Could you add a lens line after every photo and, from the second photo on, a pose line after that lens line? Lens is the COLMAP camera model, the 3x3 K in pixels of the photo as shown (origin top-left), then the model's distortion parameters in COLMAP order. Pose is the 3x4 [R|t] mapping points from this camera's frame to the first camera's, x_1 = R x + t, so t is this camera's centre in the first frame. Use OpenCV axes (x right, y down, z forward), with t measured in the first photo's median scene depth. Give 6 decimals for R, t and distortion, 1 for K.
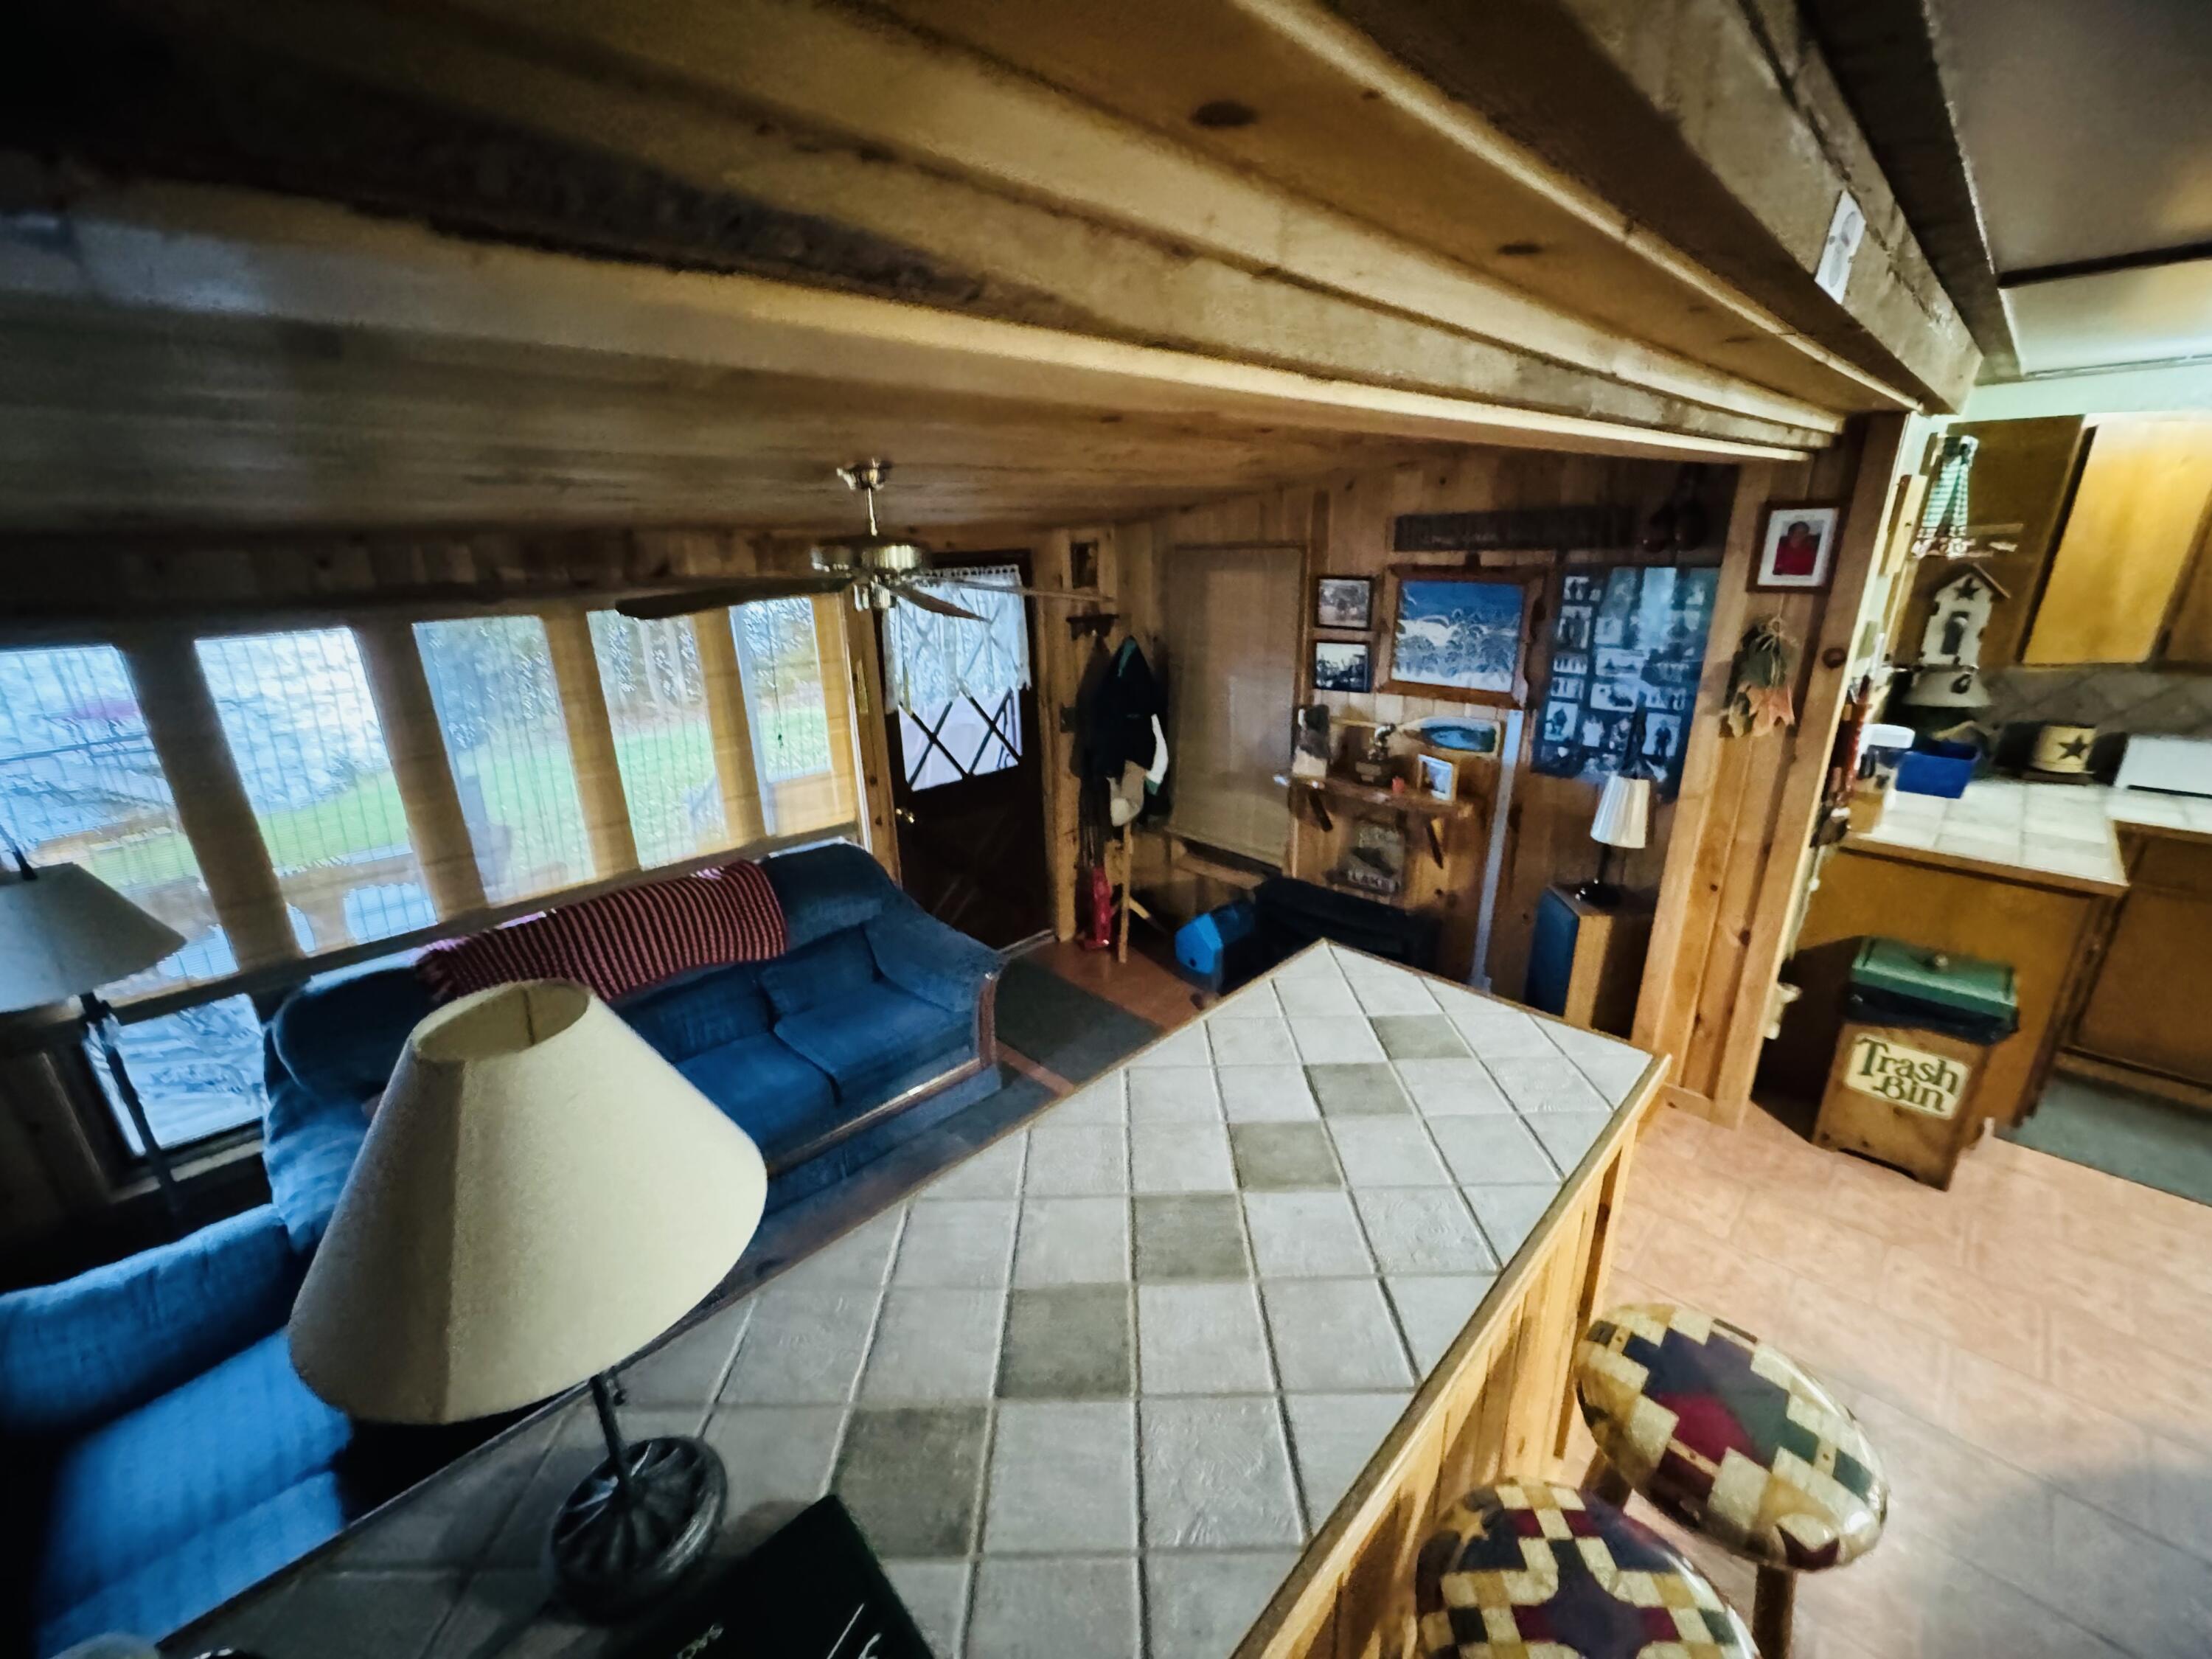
lens RADIAL K [[893.9, 0, 1095.8], [0, 893.9, 820.4], [0, 0, 1]] dist [0.000418, -0.000743]
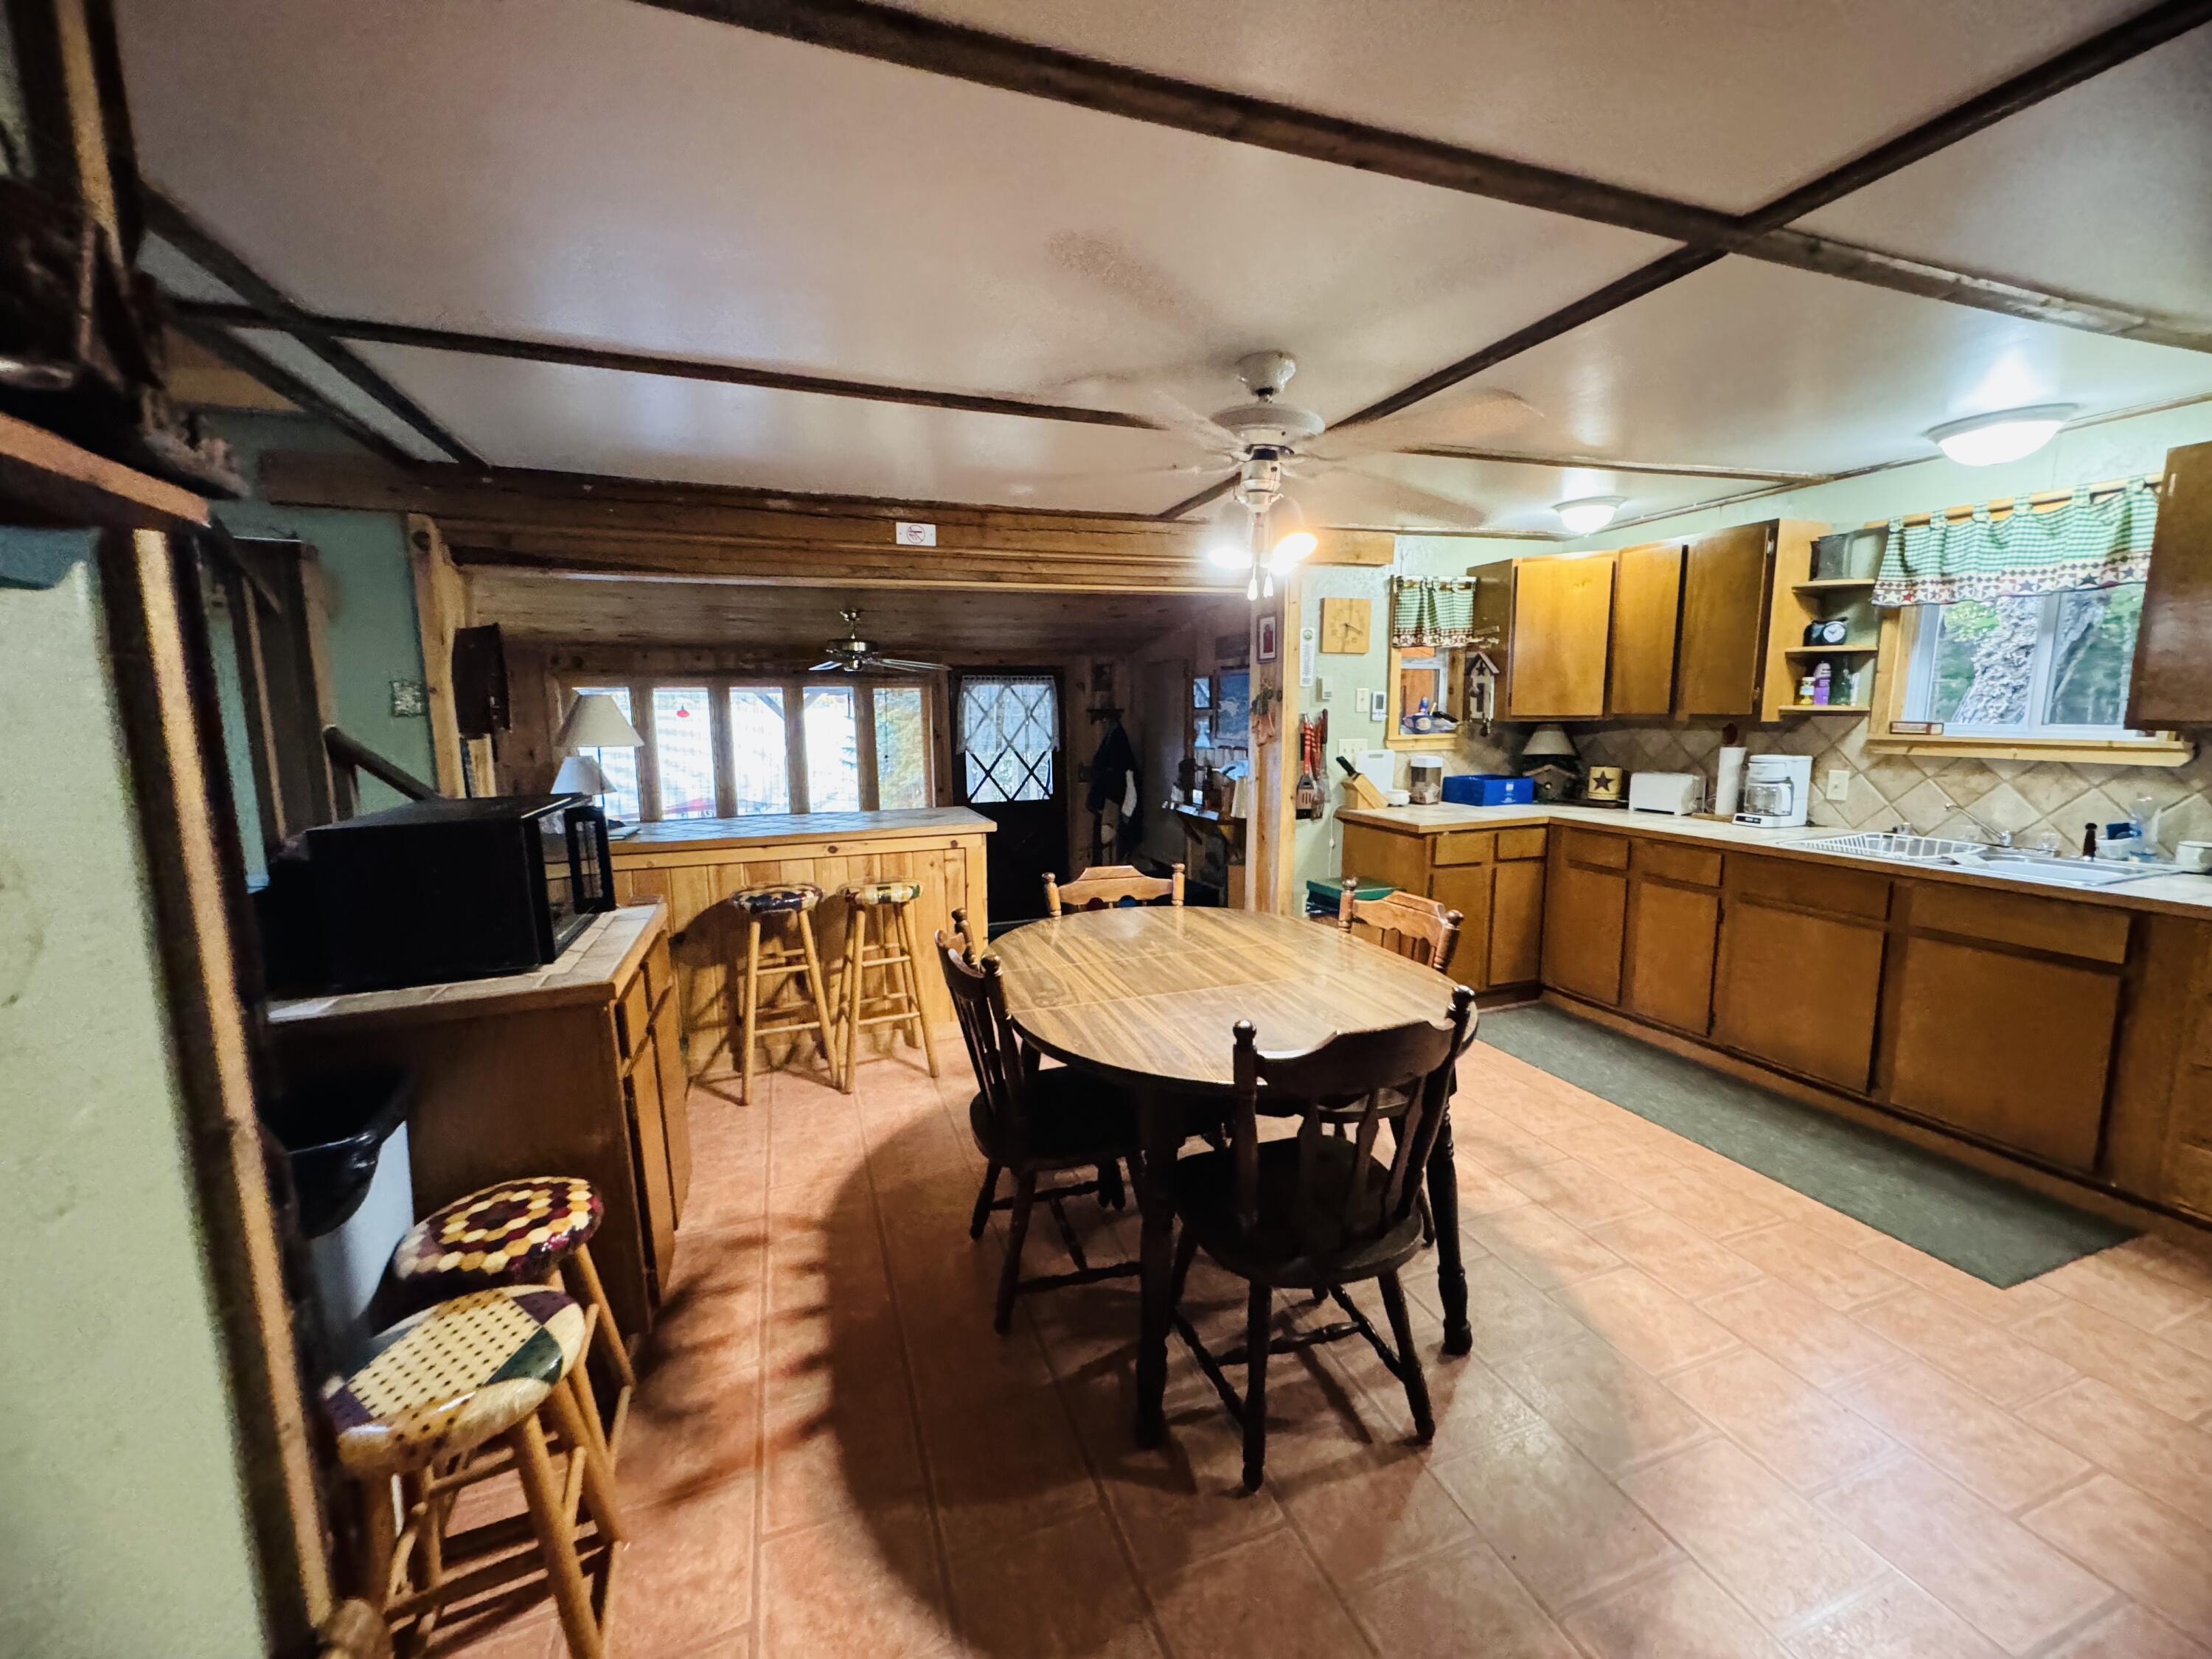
lens RADIAL K [[893.9, 0, 1109.5], [0, 893.9, 827.4], [0, 0, 1]] dist [0.000418, -0.000743]
pose [[0.909748, 0.067554, -0.409628, 0.713543], [-0.137672, 0.979932, -0.144152, 0.215552], [0.391670, 0.187537, 0.900791, -0.395251]]
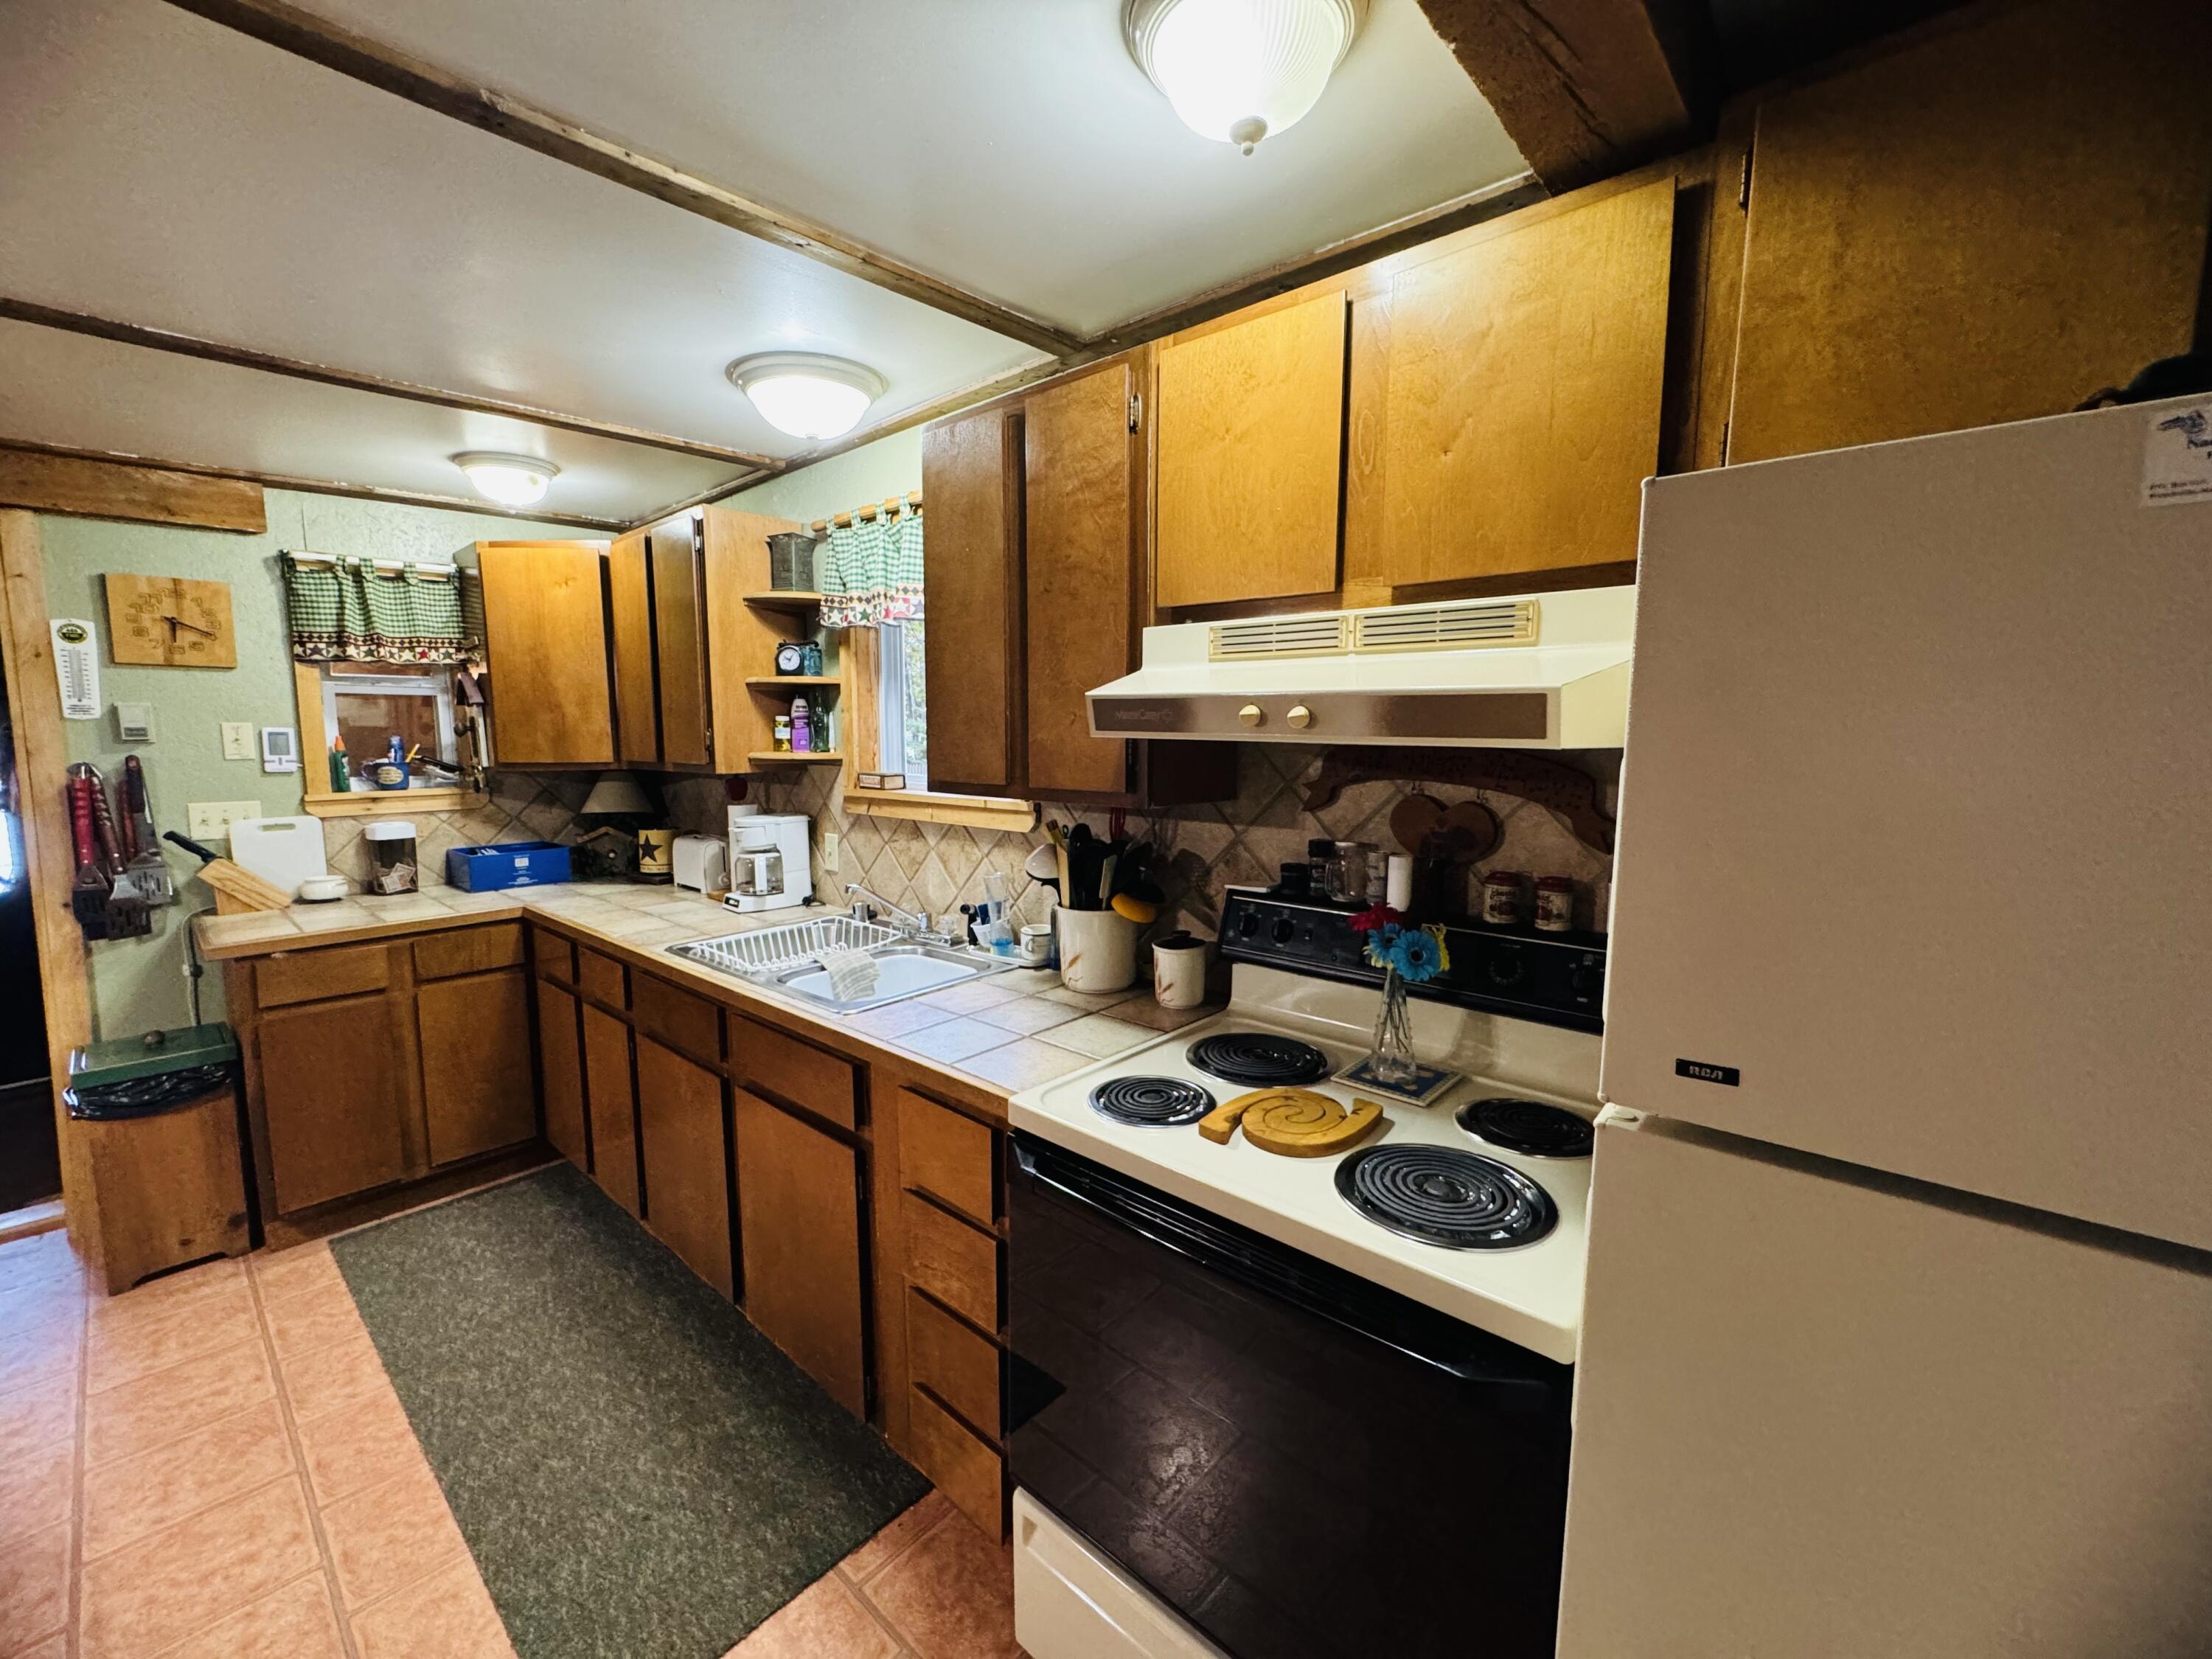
lens RADIAL K [[893.9, 0, 1110.5], [0, 893.9, 831.4], [0, 0, 1]] dist [0.000418, -0.000743]
pose [[0.997587, 0.008504, 0.068905, 1.147763], [0.005772, 0.978876, -0.204375, 0.084227], [-0.069188, 0.204280, 0.976464, -0.047362]]
